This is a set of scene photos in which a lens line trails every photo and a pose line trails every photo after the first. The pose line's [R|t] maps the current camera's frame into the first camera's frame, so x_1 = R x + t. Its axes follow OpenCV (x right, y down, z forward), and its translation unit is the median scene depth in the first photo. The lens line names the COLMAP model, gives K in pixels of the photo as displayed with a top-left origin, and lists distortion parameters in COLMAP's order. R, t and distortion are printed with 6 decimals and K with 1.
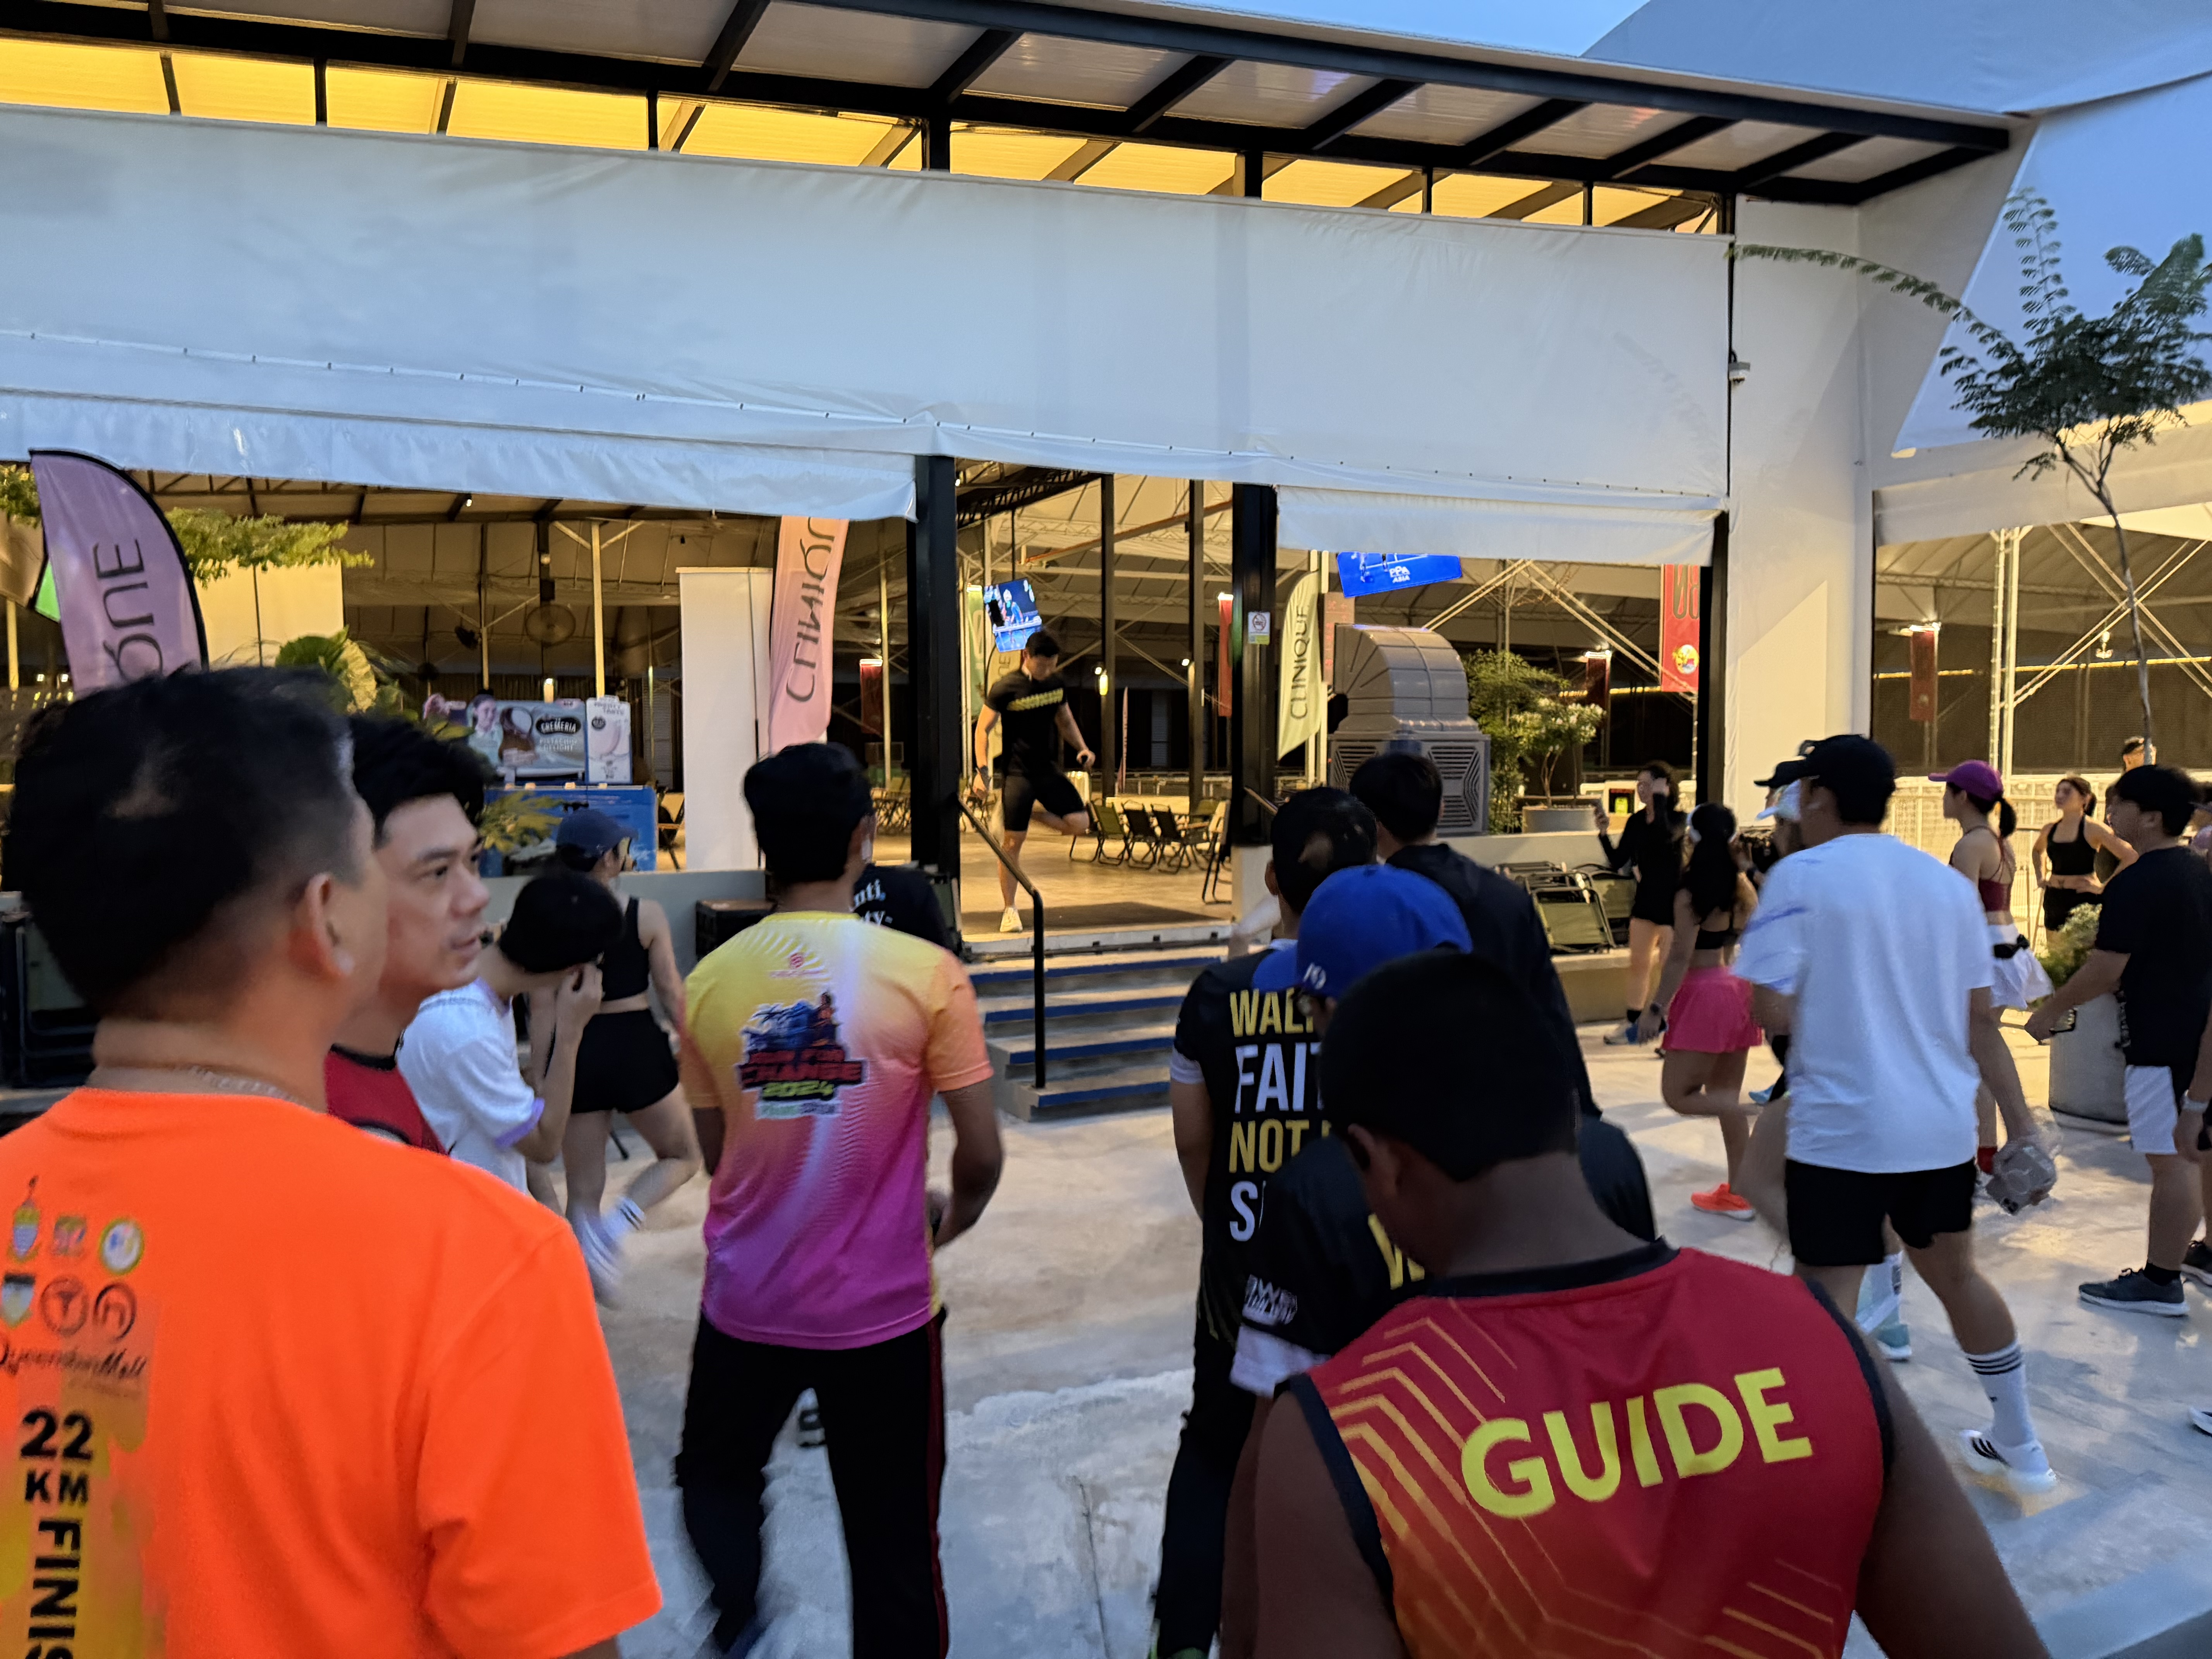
lens RADIAL K [[1557.8, 0, 1100.5], [0, 1557.8, 840.4], [0, 0, 1]] dist [0.036543, -0.044089]
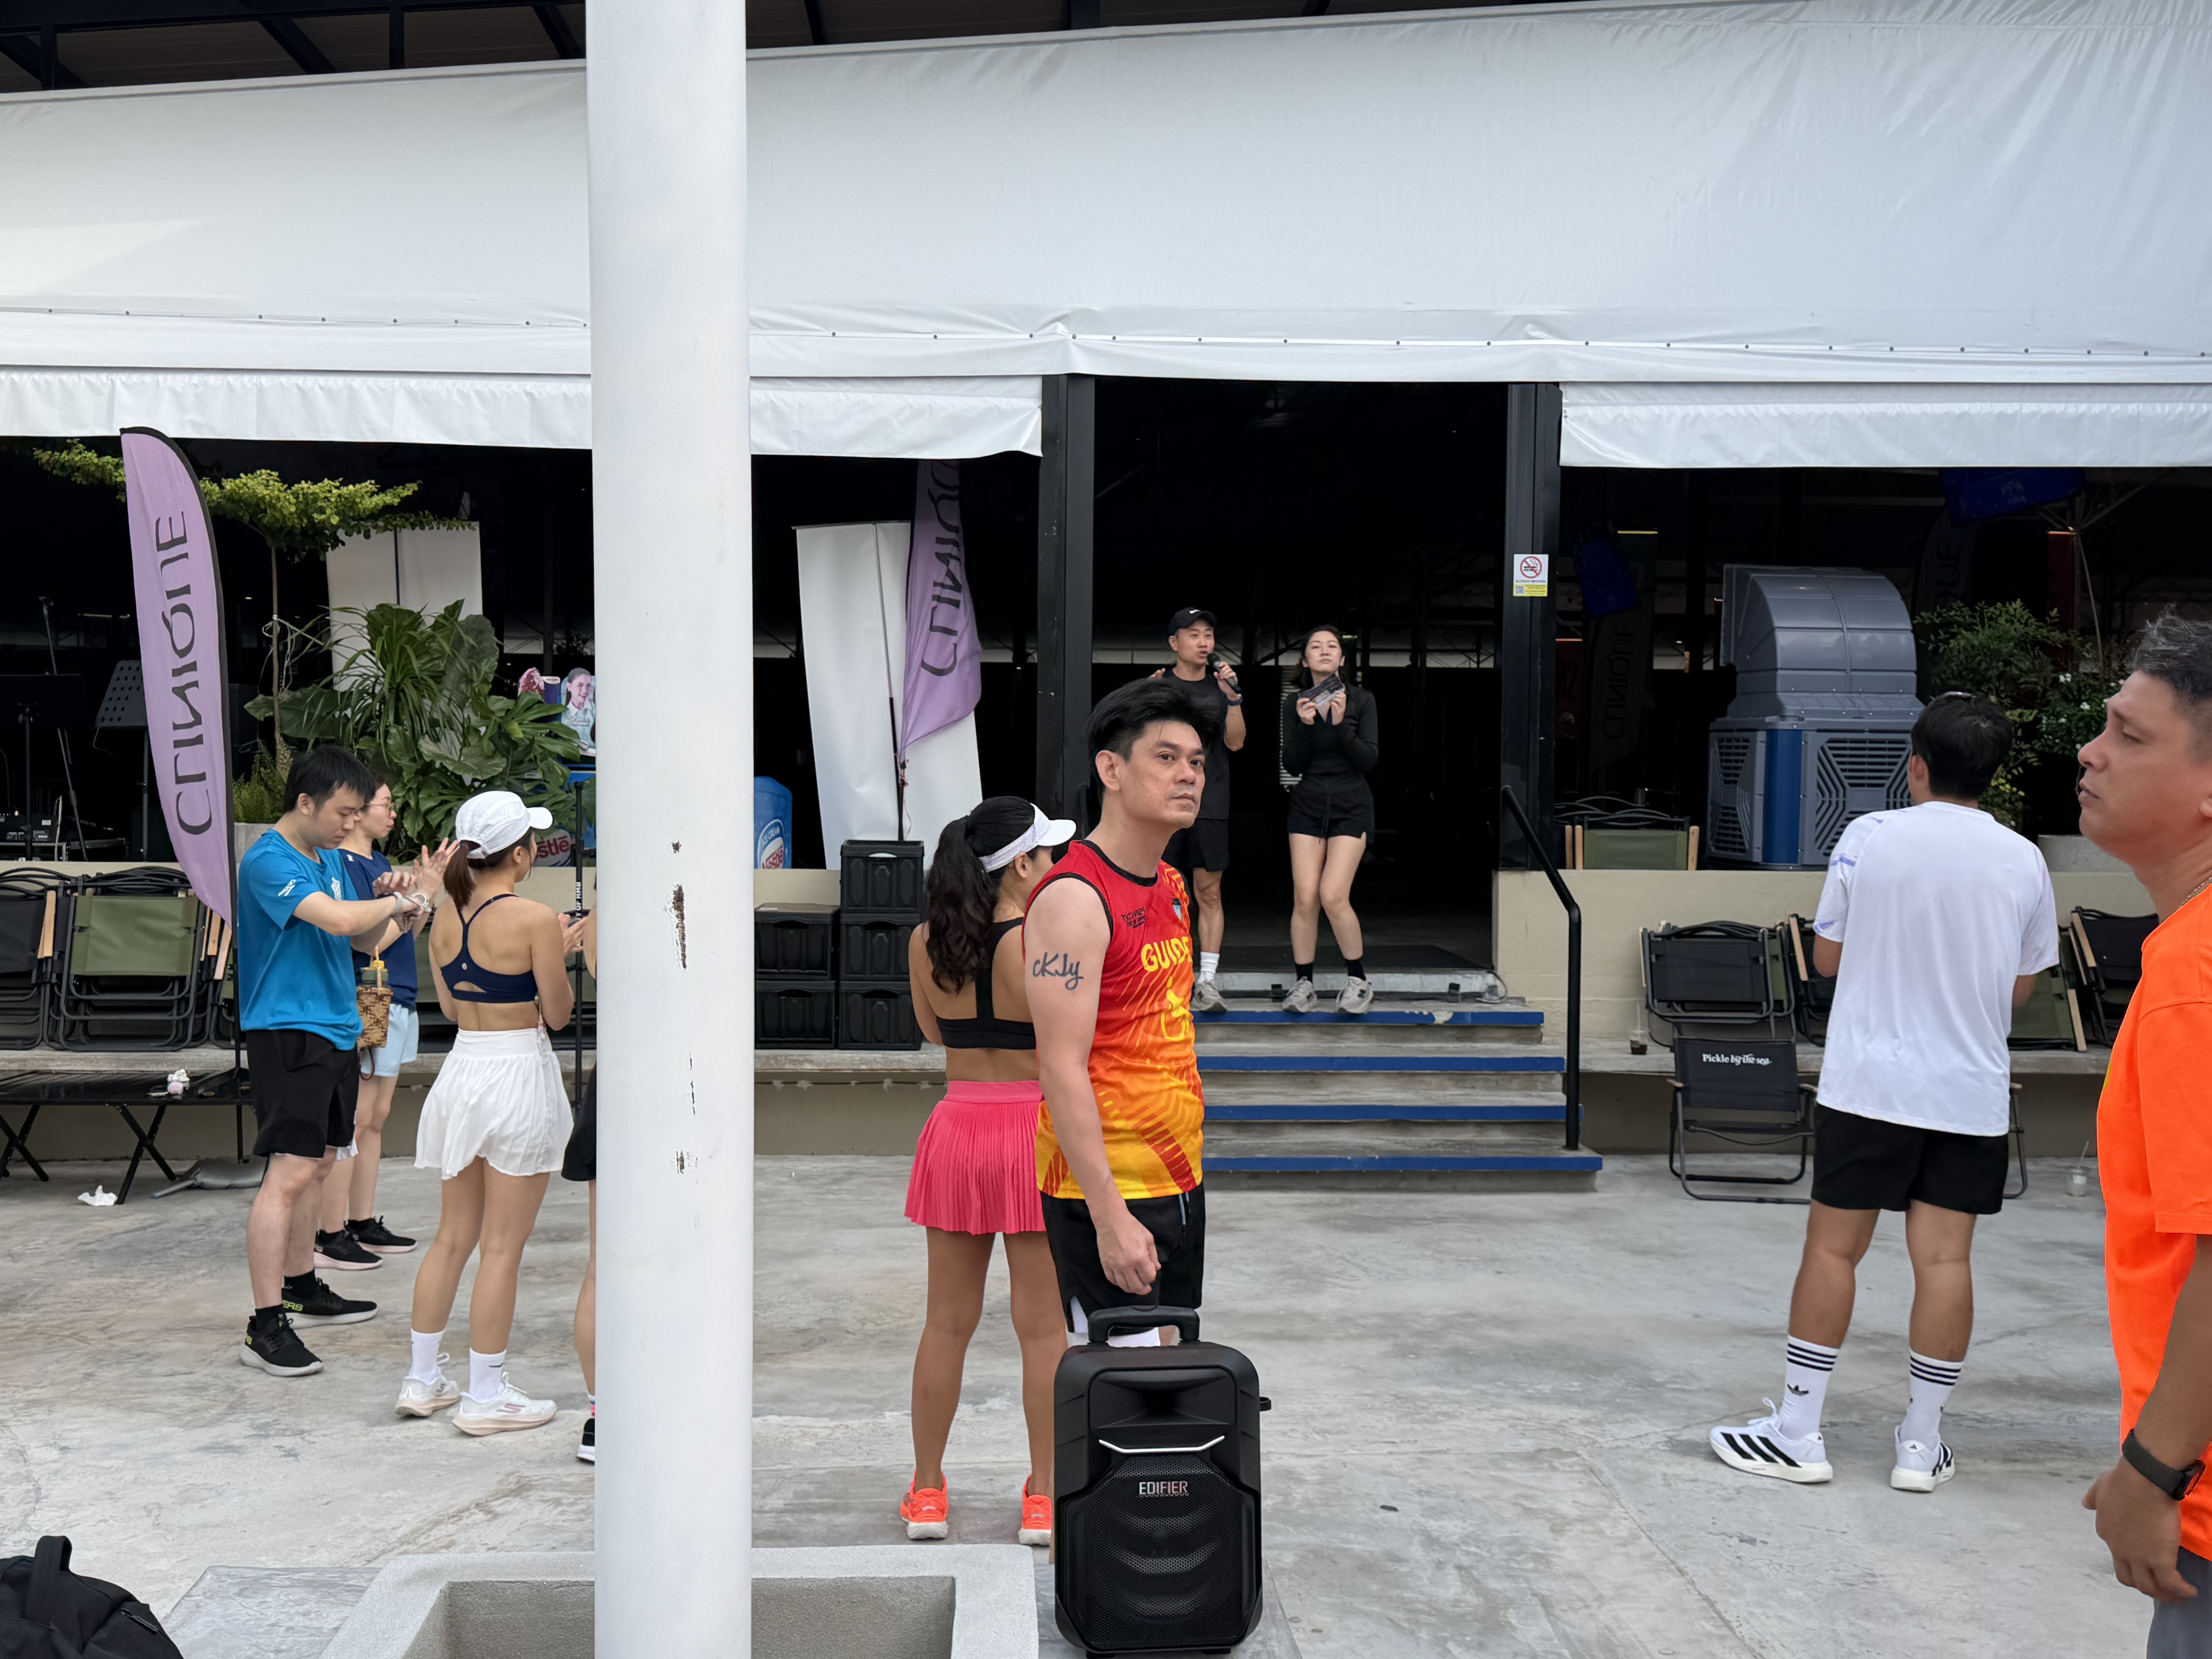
lens RADIAL K [[2159.6, 0, 1113.6], [0, 2159.6, 832.1], [0, 0, 1]] dist [0.188597, -0.367703]
pose [[0.915427, 0.026443, -0.401614, 0.384982], [-0.037930, 0.999067, -0.020675, 0.016067], [0.400692, 0.034159, 0.915576, -0.031329]]
